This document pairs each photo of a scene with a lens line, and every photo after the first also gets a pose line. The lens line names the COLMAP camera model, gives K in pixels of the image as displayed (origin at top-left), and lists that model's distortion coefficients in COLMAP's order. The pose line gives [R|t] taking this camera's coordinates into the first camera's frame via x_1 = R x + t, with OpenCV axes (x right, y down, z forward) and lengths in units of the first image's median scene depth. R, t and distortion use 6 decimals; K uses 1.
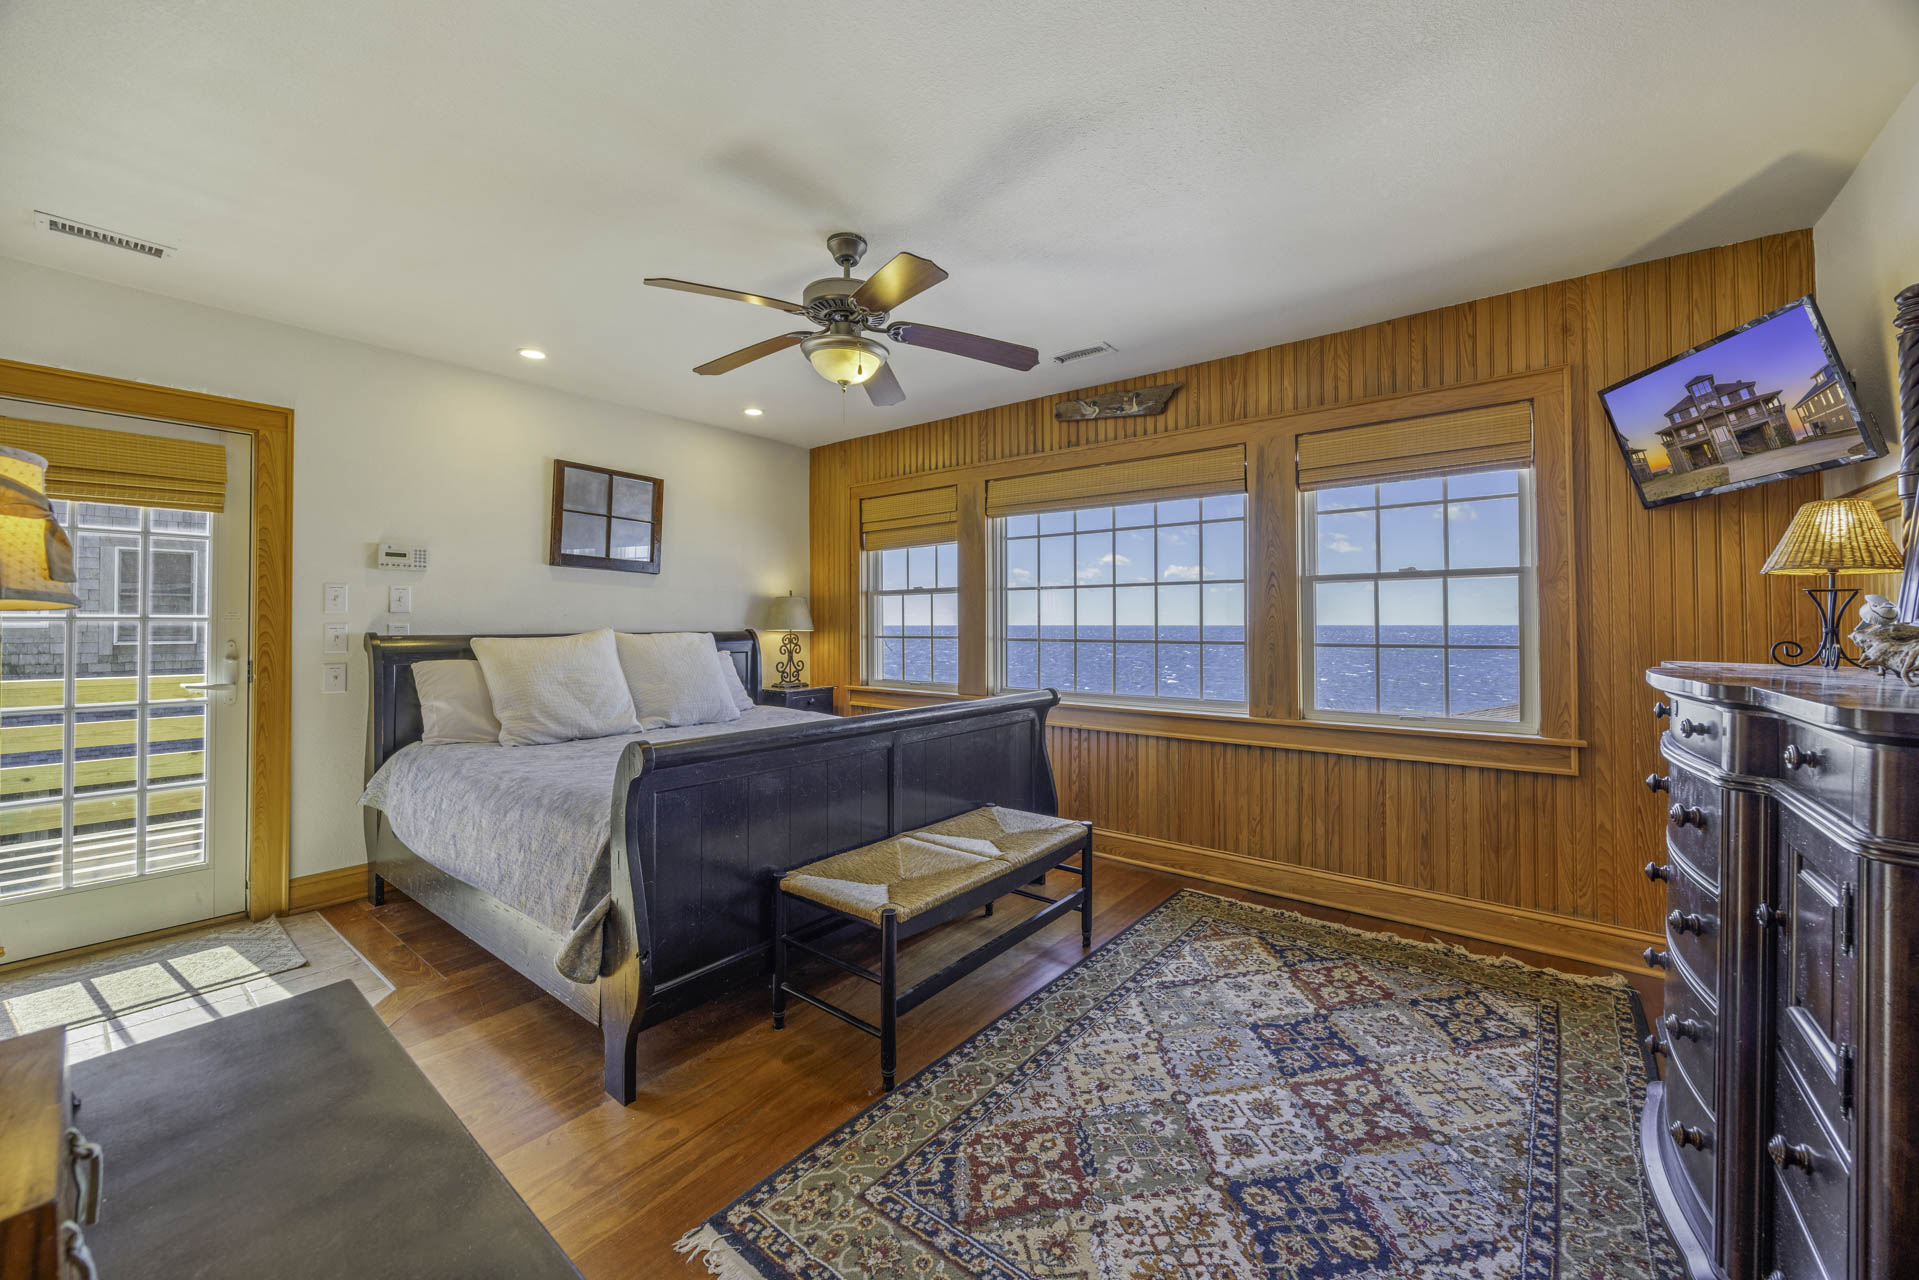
lens RADIAL K [[745.5, 0, 943.5], [0, 745.5, 622.9], [0, 0, 1]] dist [-0.009200, 0.003528]
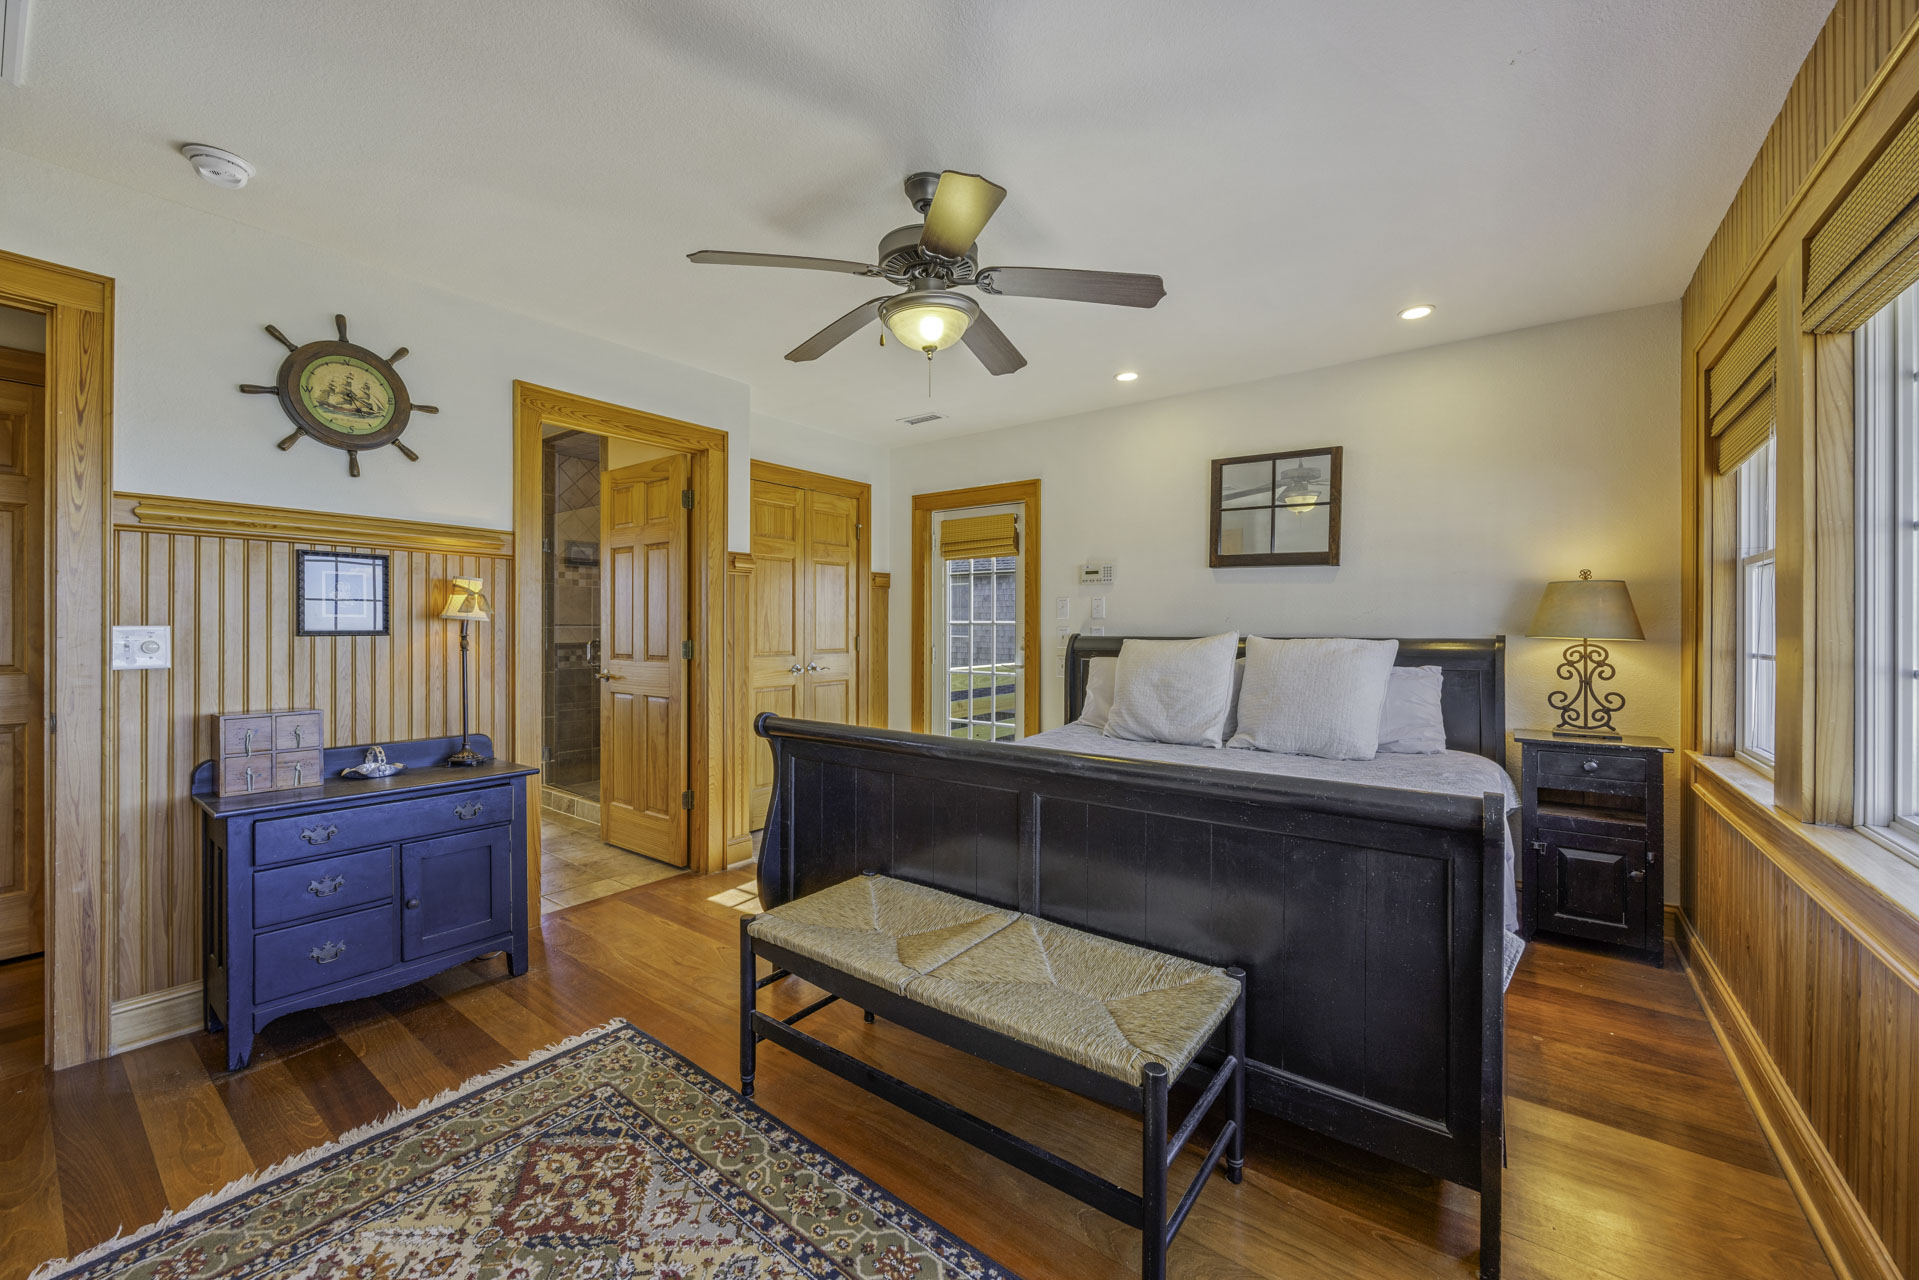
lens RADIAL K [[745.5, 0, 941.2], [0, 745.5, 632.7], [0, 0, 1]] dist [-0.009200, 0.003528]
pose [[0.016100, 0.006601, -0.999849, 1.010740], [-0.001424, 0.999977, 0.006579, 0.006311], [0.999869, 0.001318, 0.016109, 1.370210]]
